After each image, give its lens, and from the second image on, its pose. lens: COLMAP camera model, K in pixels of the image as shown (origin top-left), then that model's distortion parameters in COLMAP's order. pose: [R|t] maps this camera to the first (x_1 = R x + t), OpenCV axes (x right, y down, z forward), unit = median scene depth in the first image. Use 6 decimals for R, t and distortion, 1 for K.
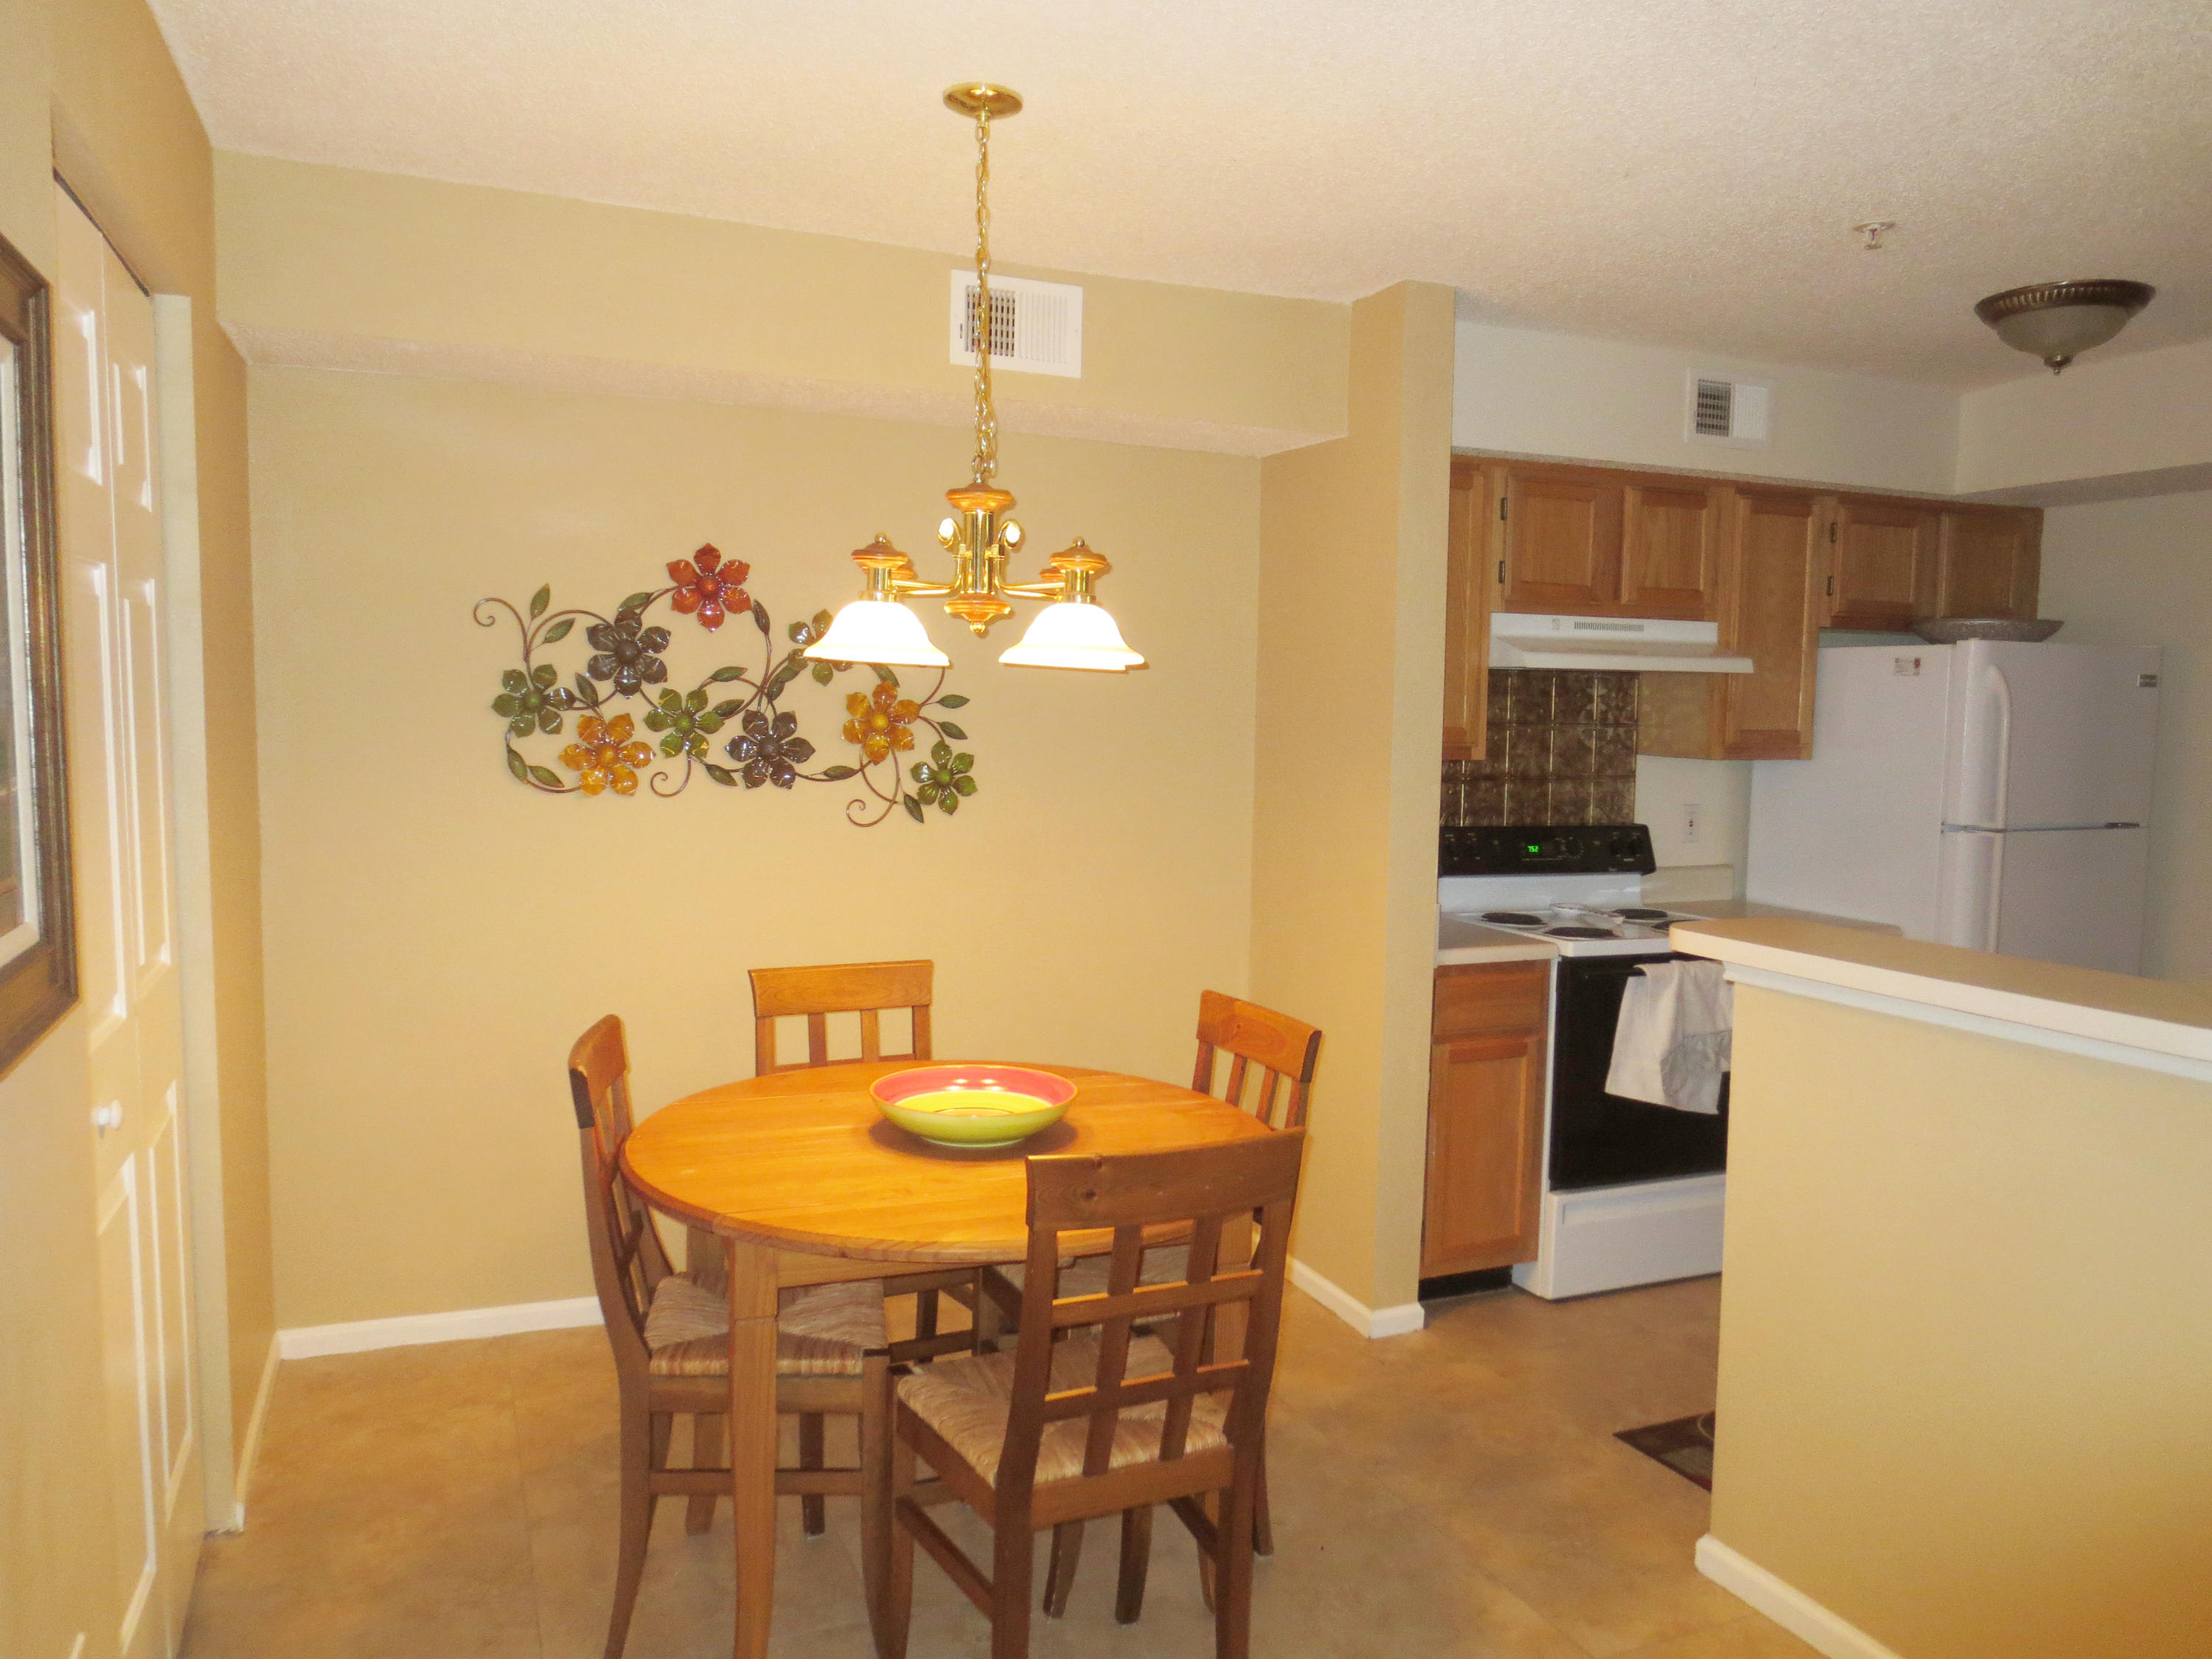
lens RADIAL K [[1637.3, 0, 1097.0], [0, 1637.3, 837.6], [0, 0, 1]] dist [0.007633, 0.002040]
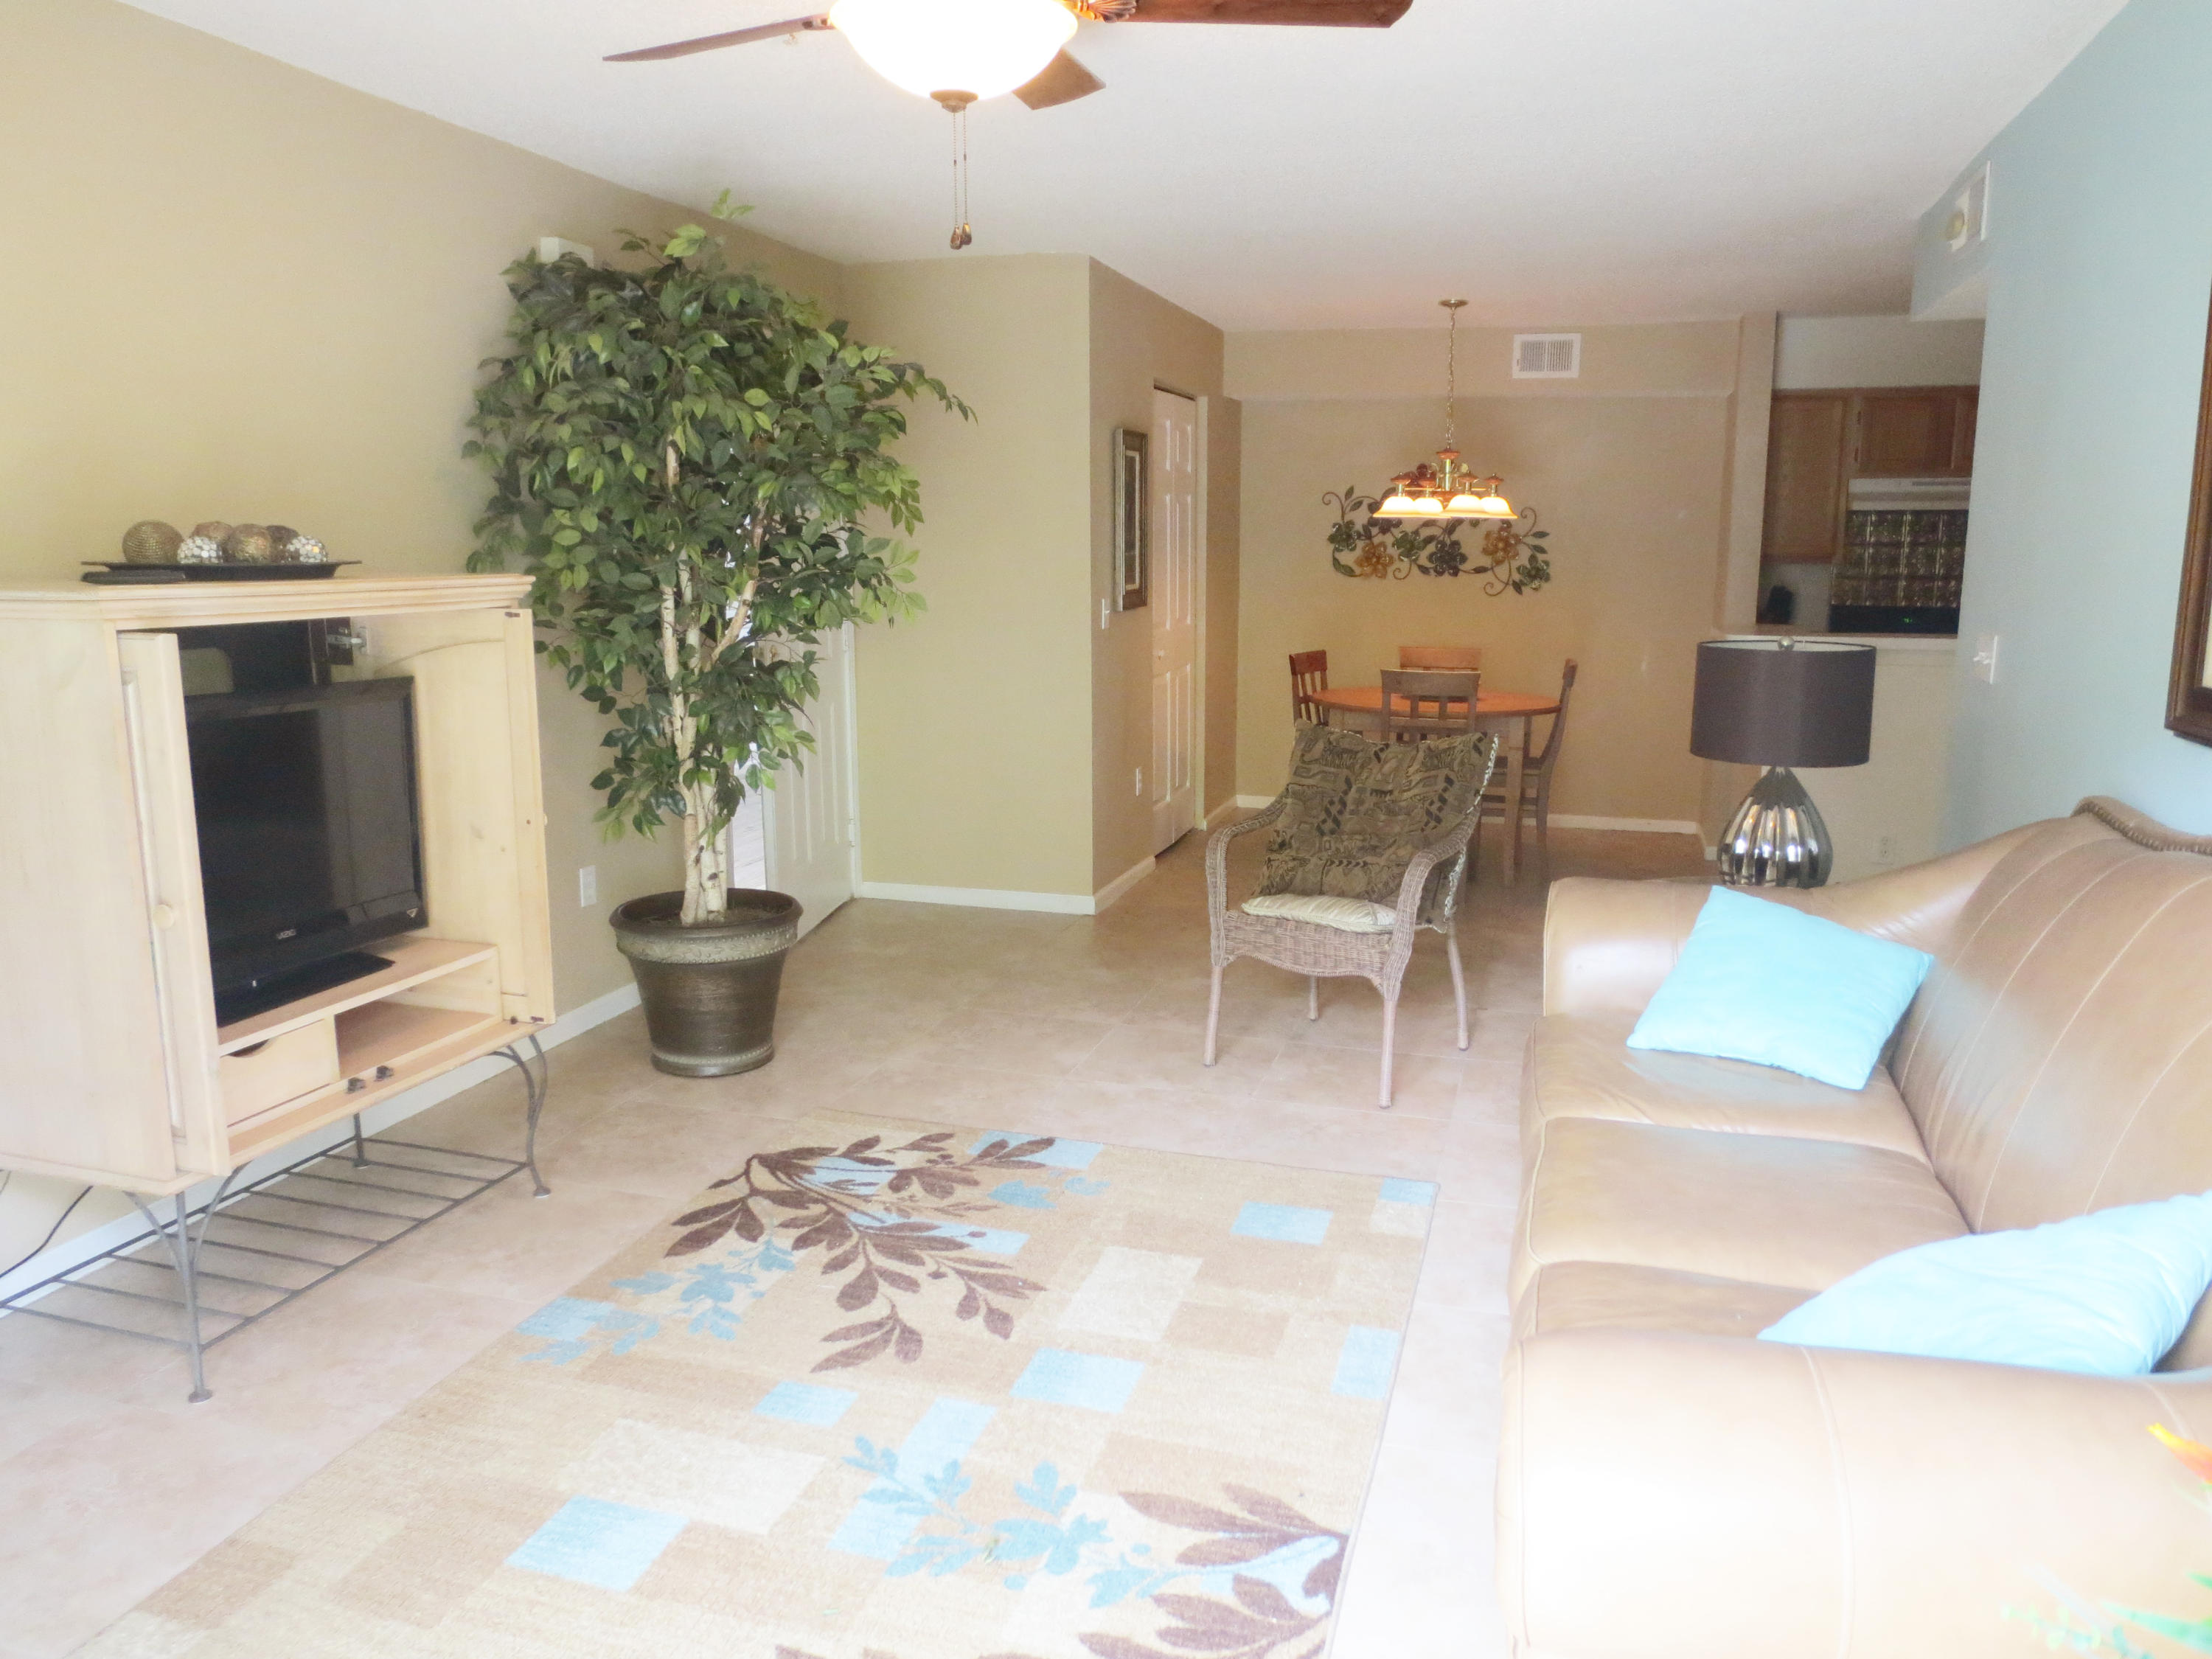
lens RADIAL K [[1637.3, 0, 1097.0], [0, 1637.3, 837.6], [0, 0, 1]] dist [0.007633, 0.002040]
pose [[0.779020, 0.102746, -0.618524, 0.823776], [-0.045262, 0.993124, 0.107965, 0.100975], [0.625364, -0.056111, 0.778314, -1.003184]]
